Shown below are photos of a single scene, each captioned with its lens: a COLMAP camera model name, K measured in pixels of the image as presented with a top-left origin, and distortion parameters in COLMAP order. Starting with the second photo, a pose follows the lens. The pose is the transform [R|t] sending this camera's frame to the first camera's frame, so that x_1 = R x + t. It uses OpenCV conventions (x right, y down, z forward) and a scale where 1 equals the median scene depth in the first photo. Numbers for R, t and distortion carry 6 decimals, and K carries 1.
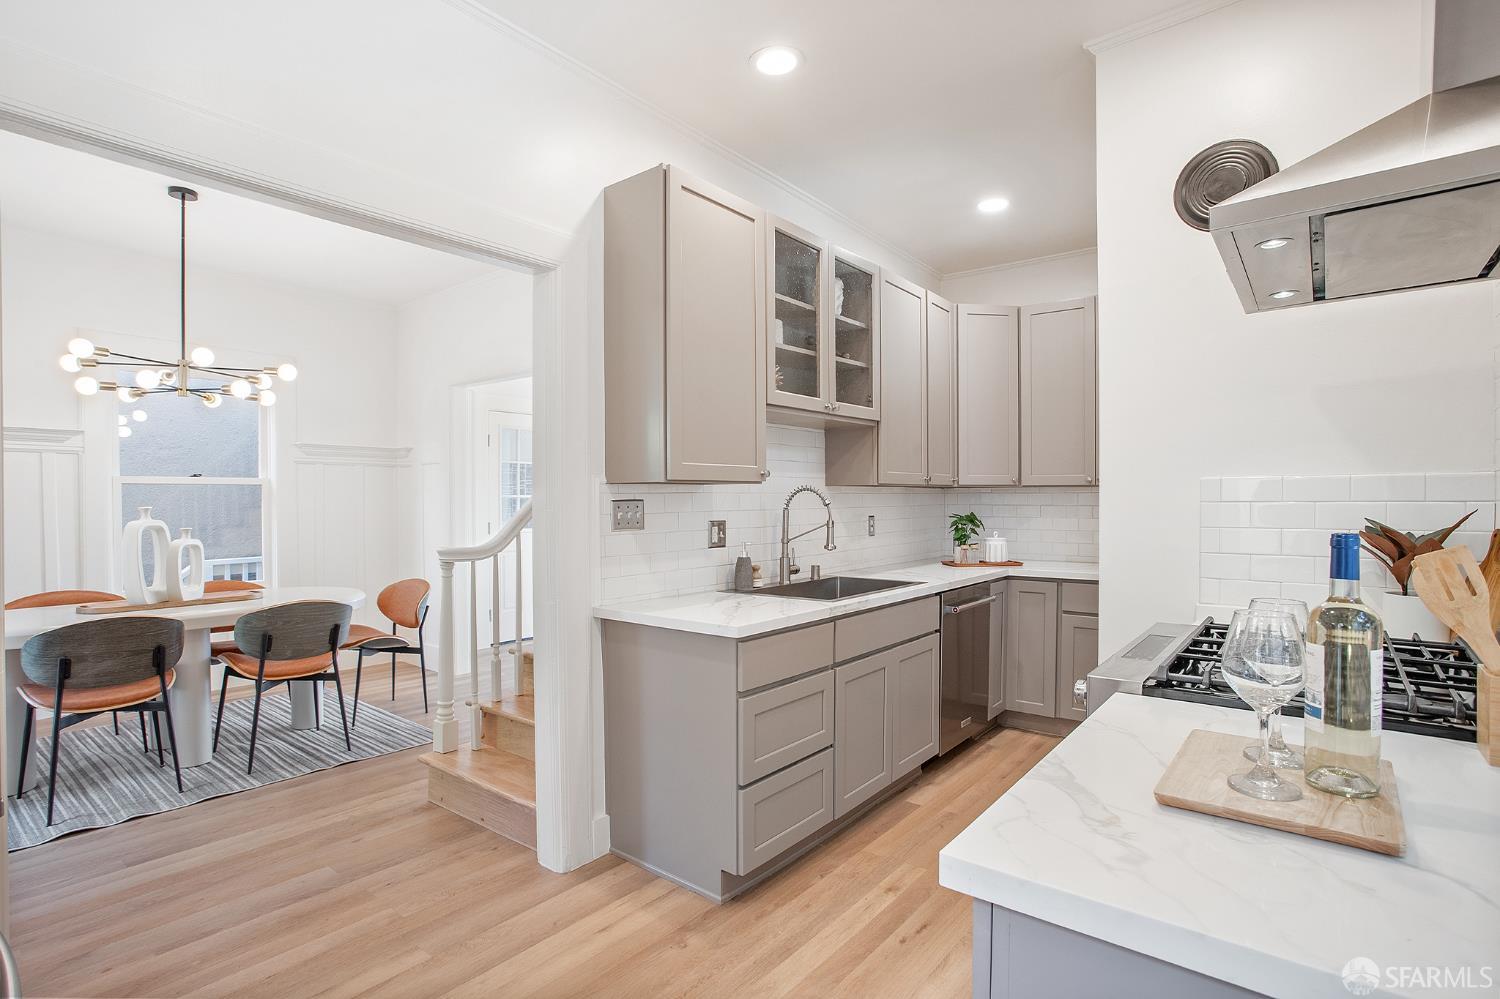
lens RADIAL K [[755.9, 0, 753.0], [0, 755.9, 510.5], [0, 0, 1]] dist [-0.073037, 0.038652]
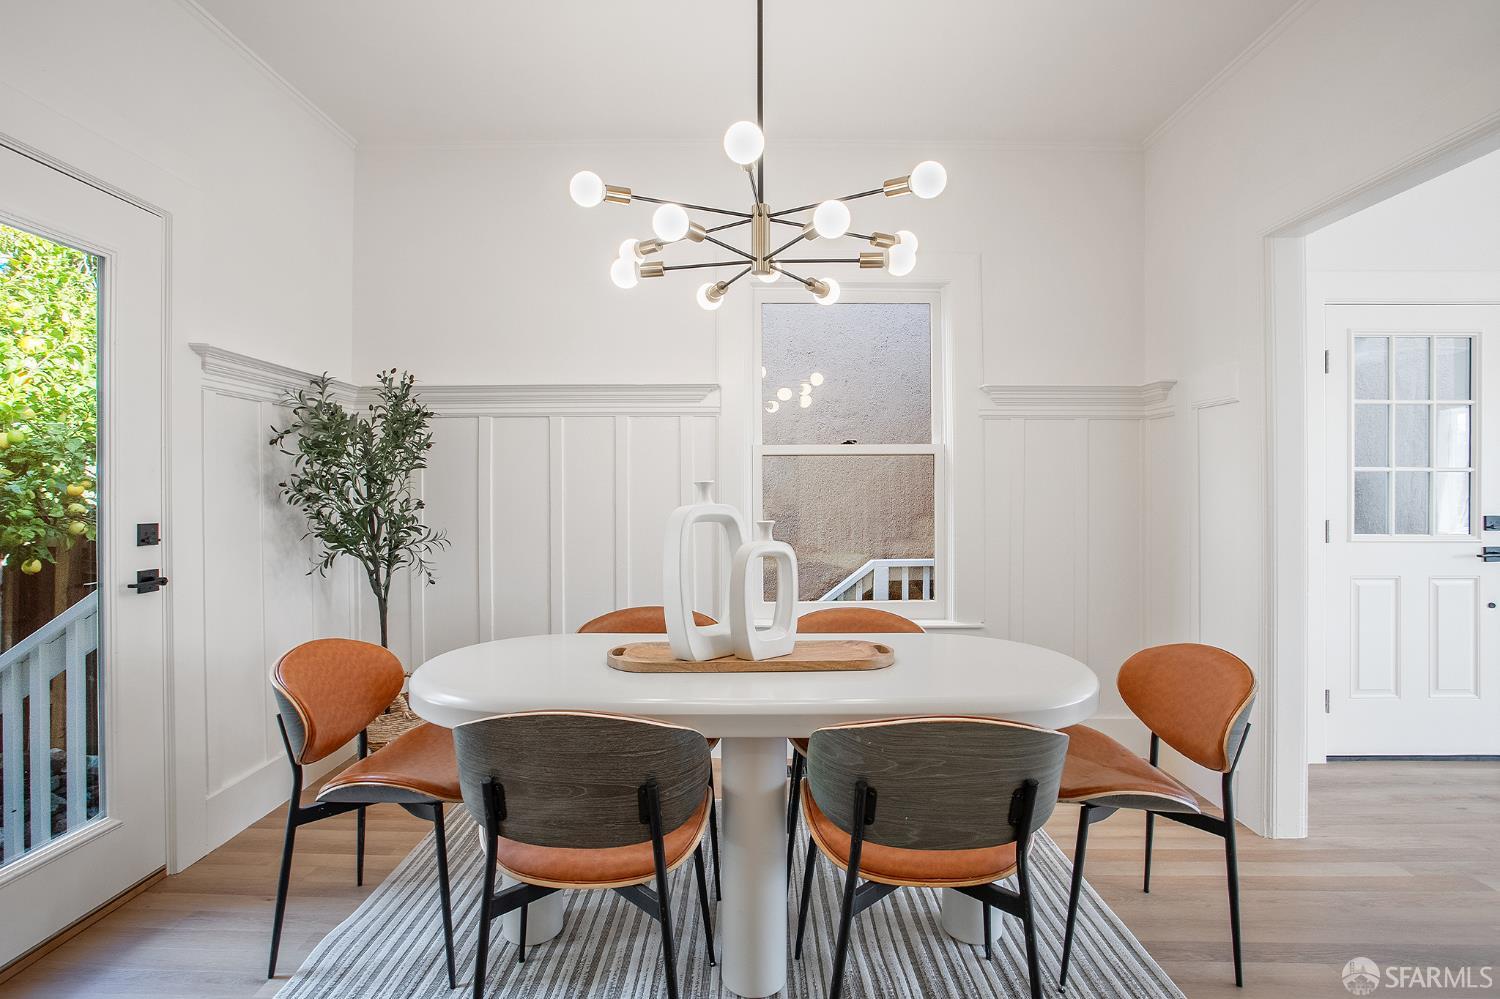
lens RADIAL K [[735.2, 0, 742.2], [0, 735.2, 494.9], [0, 0, 1]] dist [-0.067937, 0.034932]
pose [[0.611354, 0.002870, -0.791352, -0.346236], [-0.009562, 0.999947, -0.003760, 0.007479], [0.791300, 0.009866, 0.611349, 0.632326]]
